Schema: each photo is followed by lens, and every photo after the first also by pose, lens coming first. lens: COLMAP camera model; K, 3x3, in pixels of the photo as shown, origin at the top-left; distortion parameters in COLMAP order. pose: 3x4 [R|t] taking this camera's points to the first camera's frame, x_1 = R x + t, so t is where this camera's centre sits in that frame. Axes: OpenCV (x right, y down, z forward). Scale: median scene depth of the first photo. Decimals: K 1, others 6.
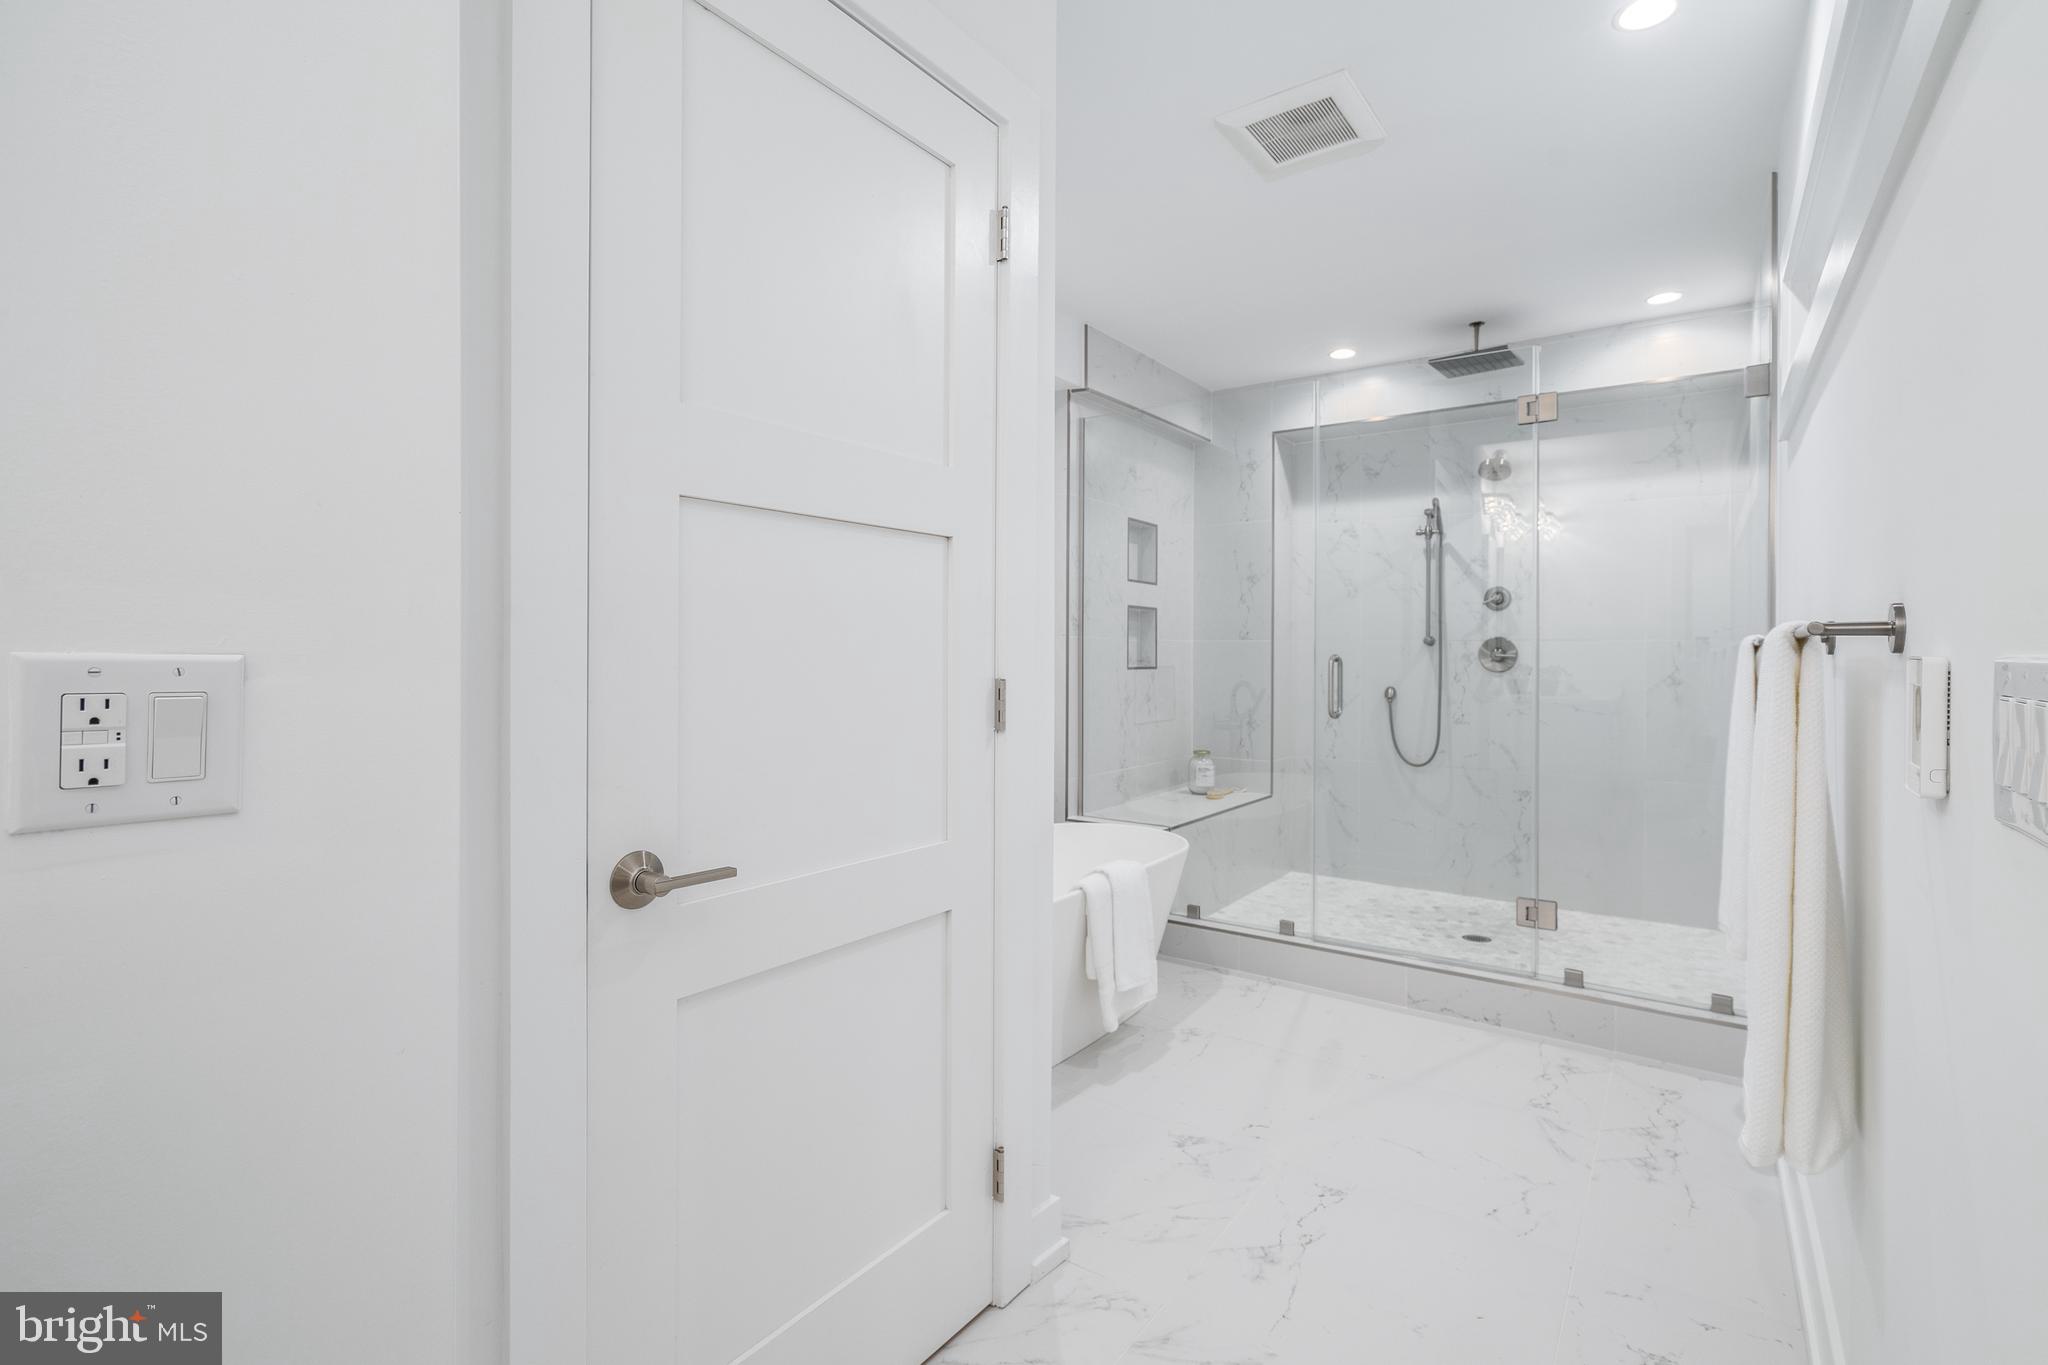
lens RADIAL K [[941.2, 0, 1024.4], [0, 941.2, 667.4], [0, 0, 1]] dist [-0.004995, 0.001888]
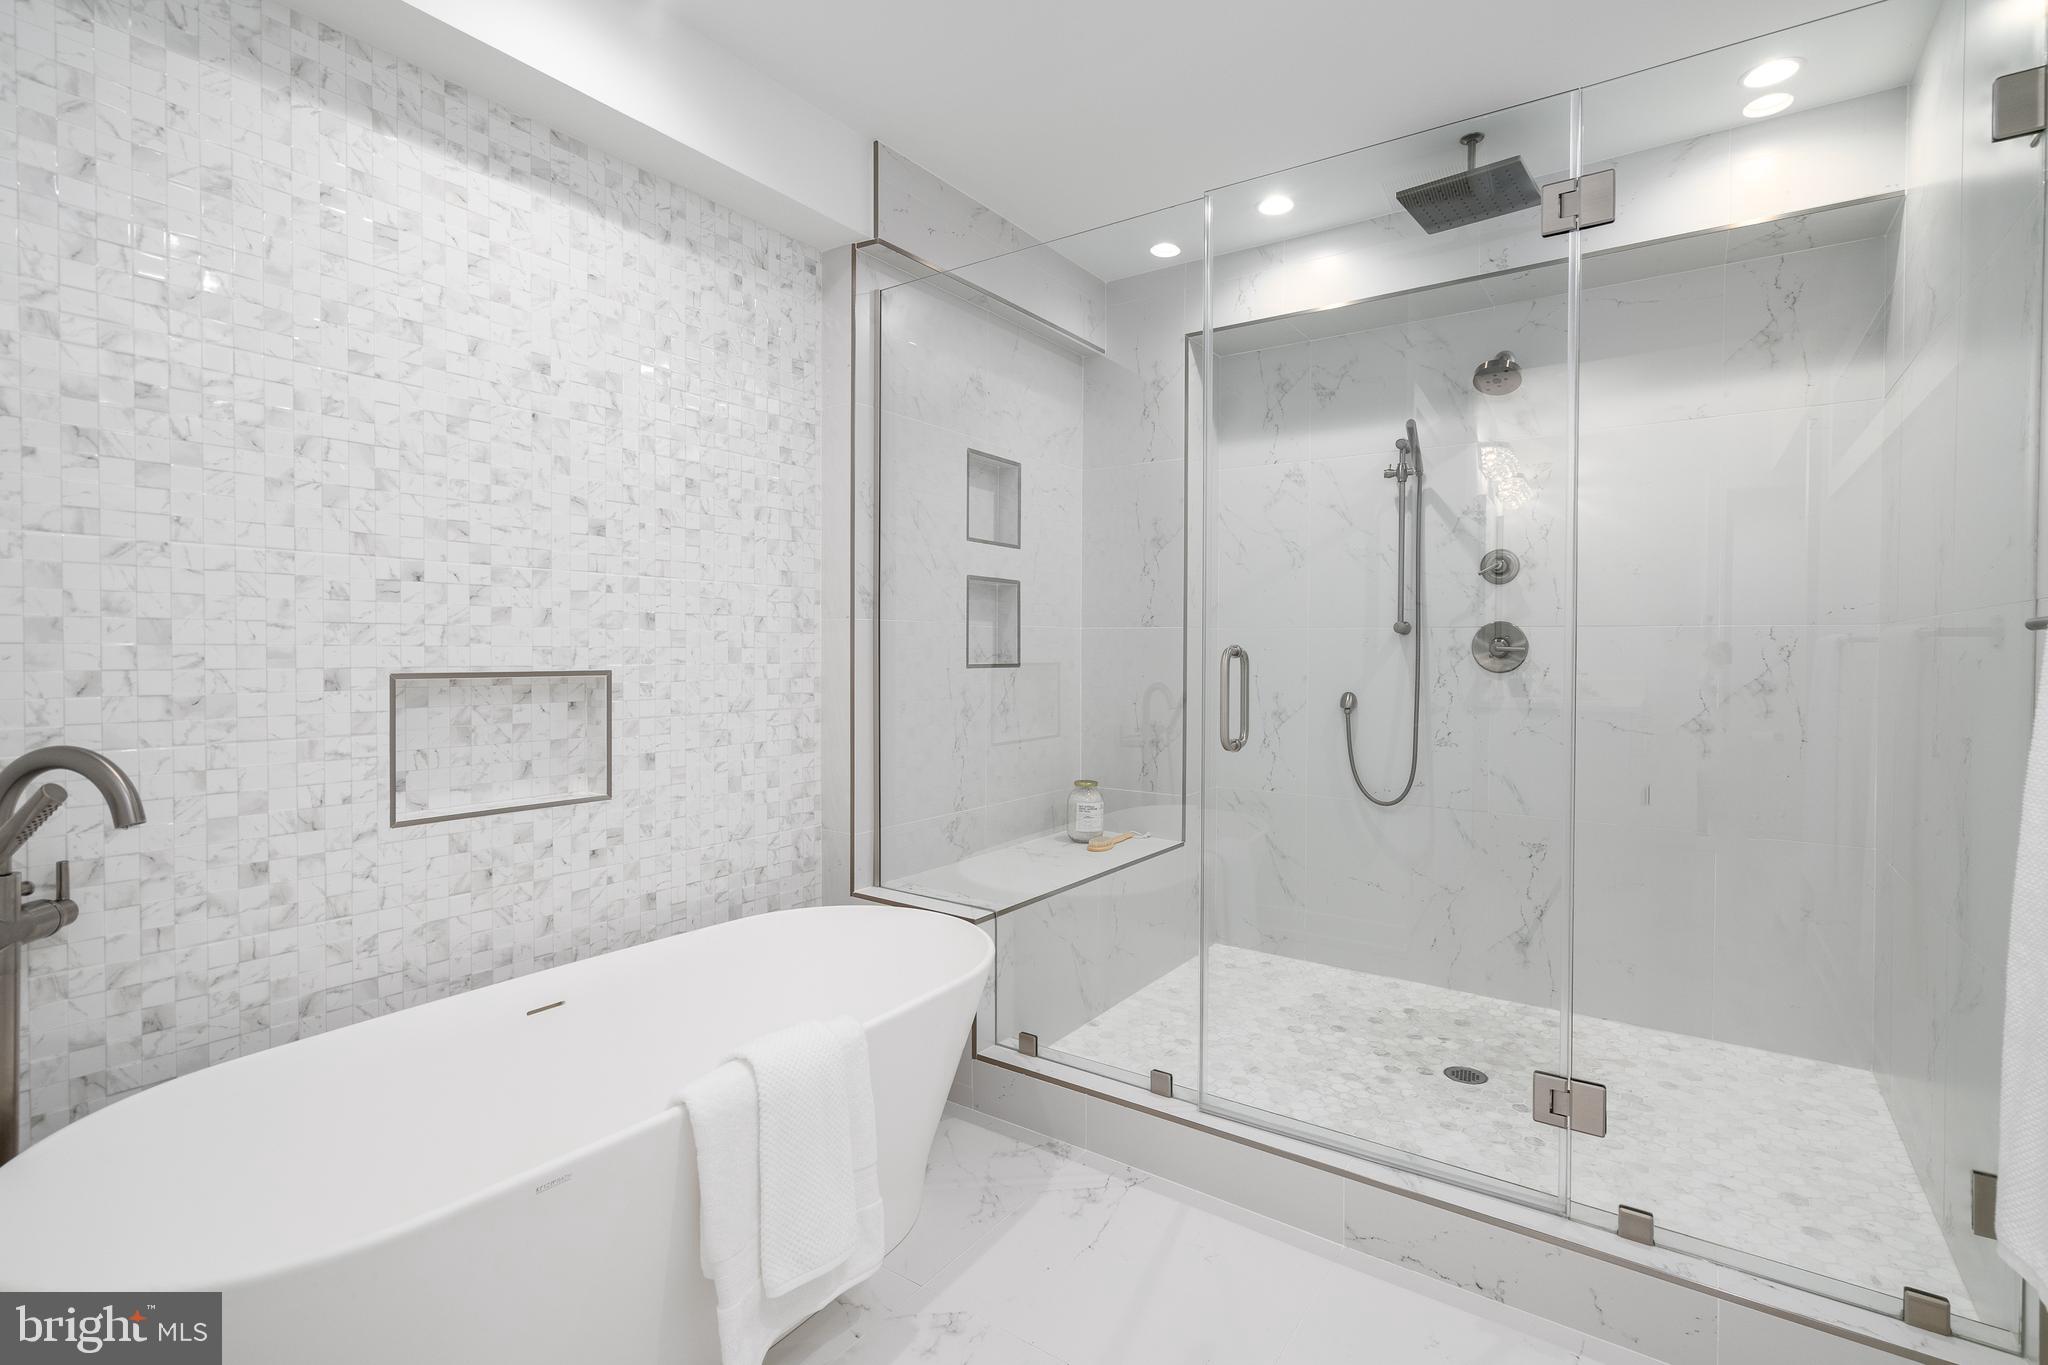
lens RADIAL K [[941.2, 0, 1026.8], [0, 941.2, 673.7], [0, 0, 1]] dist [-0.004995, 0.001888]
pose [[0.999981, 0.000617, 0.006209, 0.149600], [-0.000690, 0.999930, 0.011799, -0.001742], [-0.006201, -0.011803, 0.999911, 0.306176]]
